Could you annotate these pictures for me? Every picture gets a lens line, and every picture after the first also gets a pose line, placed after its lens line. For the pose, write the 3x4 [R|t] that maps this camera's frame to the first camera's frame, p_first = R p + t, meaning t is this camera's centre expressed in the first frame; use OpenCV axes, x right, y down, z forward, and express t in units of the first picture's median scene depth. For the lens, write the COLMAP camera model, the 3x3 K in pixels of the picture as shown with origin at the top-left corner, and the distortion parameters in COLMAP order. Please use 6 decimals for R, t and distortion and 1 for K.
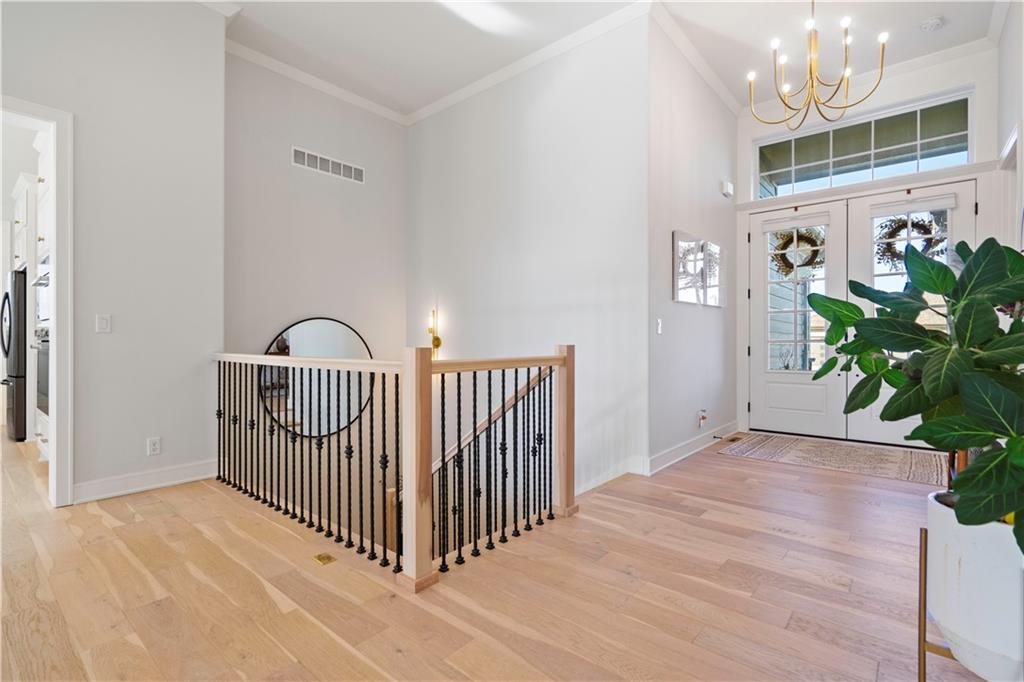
lens RADIAL K [[476.8, 0, 512.0], [0, 476.8, 341.0], [0, 0, 1]] dist [0.000385, -0.000239]
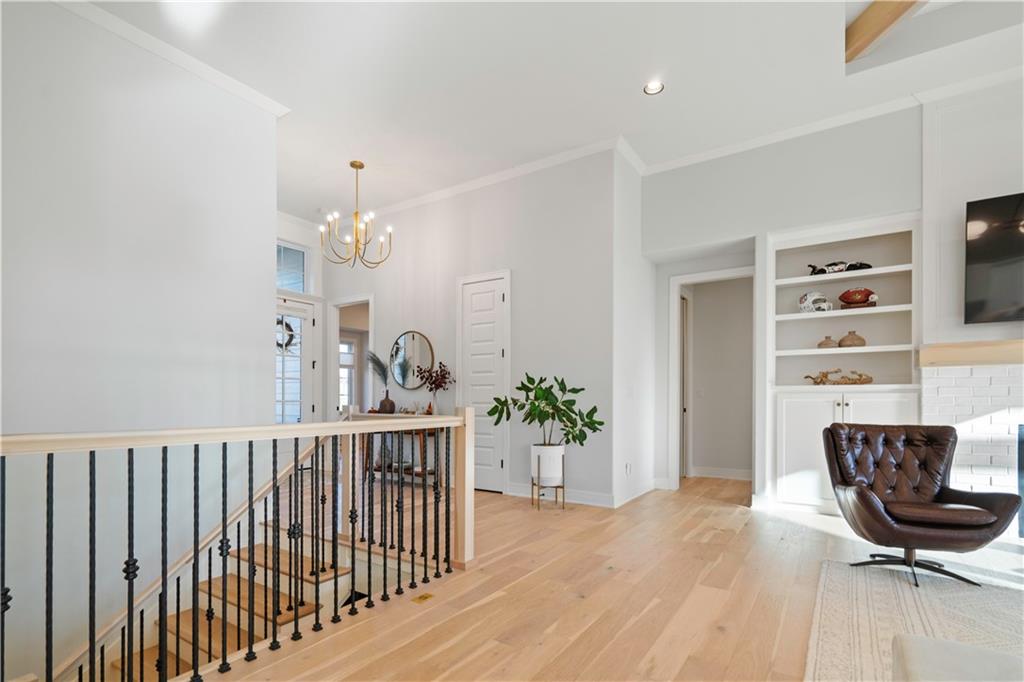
lens RADIAL K [[476.8, 0, 512.0], [0, 476.8, 341.0], [0, 0, 1]] dist [0.000385, -0.000239]
pose [[-0.106043, 0.119078, 0.987206, -1.445406], [-0.011795, 0.992583, -0.120994, -0.014190], [-0.994292, -0.024474, -0.103852, 0.828699]]
